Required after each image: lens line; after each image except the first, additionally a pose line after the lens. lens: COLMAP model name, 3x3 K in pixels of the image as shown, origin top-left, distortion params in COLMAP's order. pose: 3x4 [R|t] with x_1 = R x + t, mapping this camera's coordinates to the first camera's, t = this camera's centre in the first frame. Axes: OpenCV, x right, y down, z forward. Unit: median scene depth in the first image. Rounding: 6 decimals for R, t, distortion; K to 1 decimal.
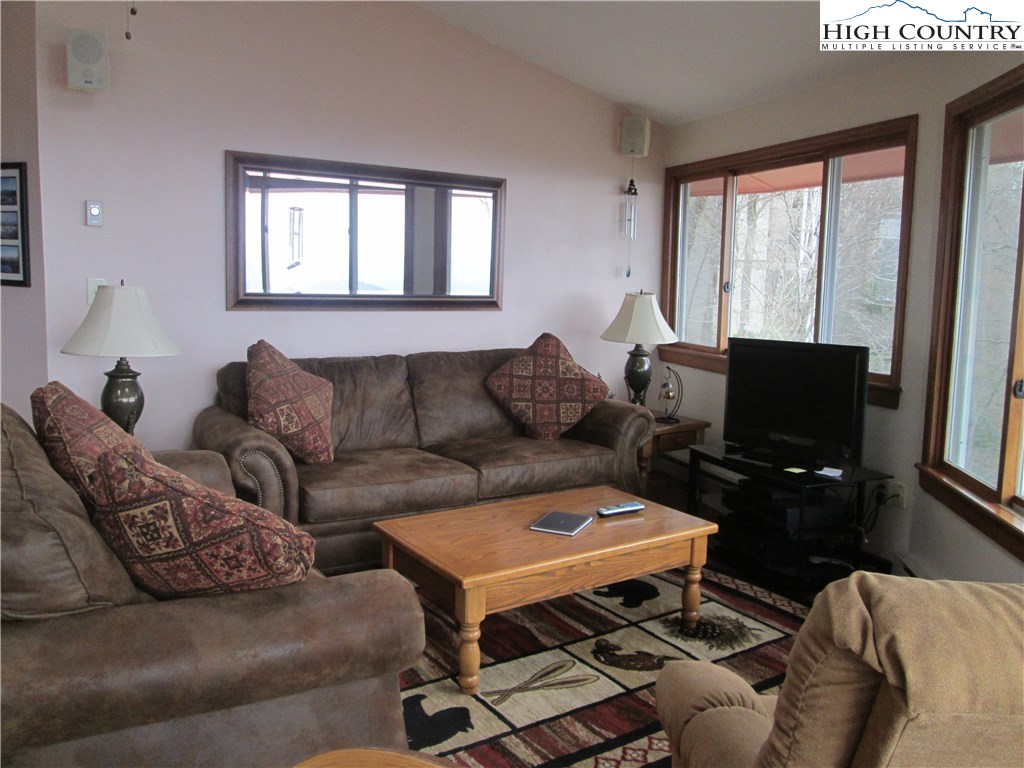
lens RADIAL K [[851.5, 0, 512.0], [0, 851.5, 384.0], [0, 0, 1]] dist [-0.077151, 0.000142]
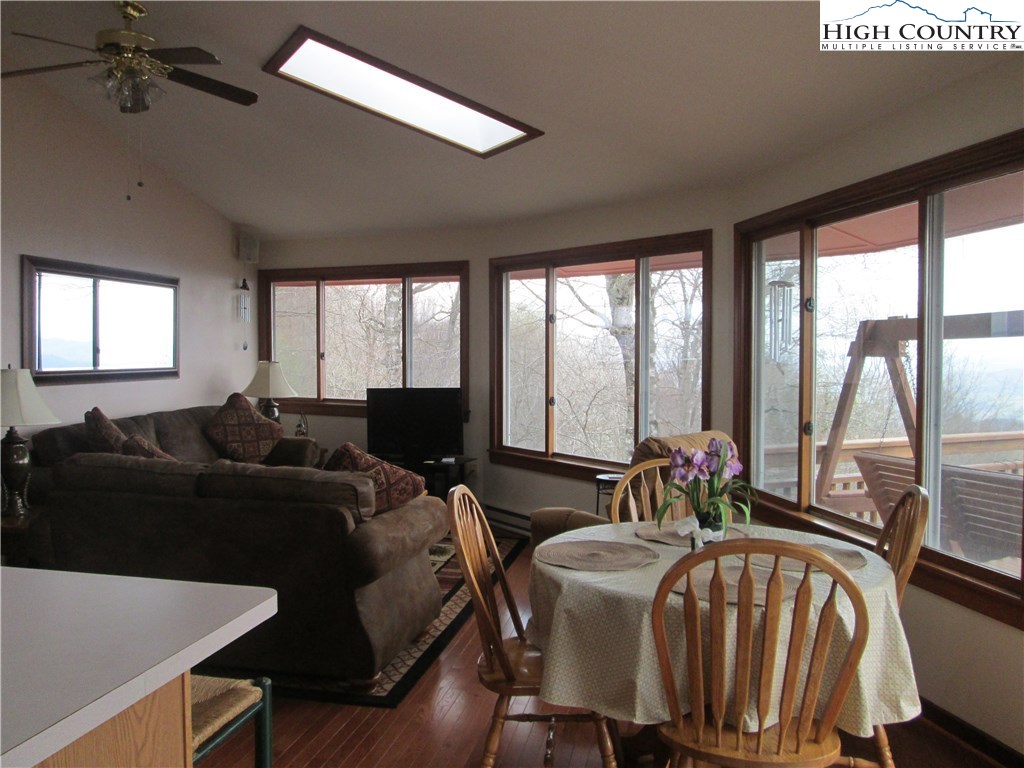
lens RADIAL K [[851.5, 0, 512.0], [0, 851.5, 384.0], [0, 0, 1]] dist [-0.077151, 0.000142]
pose [[0.698821, -0.046855, 0.713760, -0.646897], [0.094969, 0.995096, -0.027658, 0.006288], [-0.708964, 0.087113, 0.699844, -0.291538]]
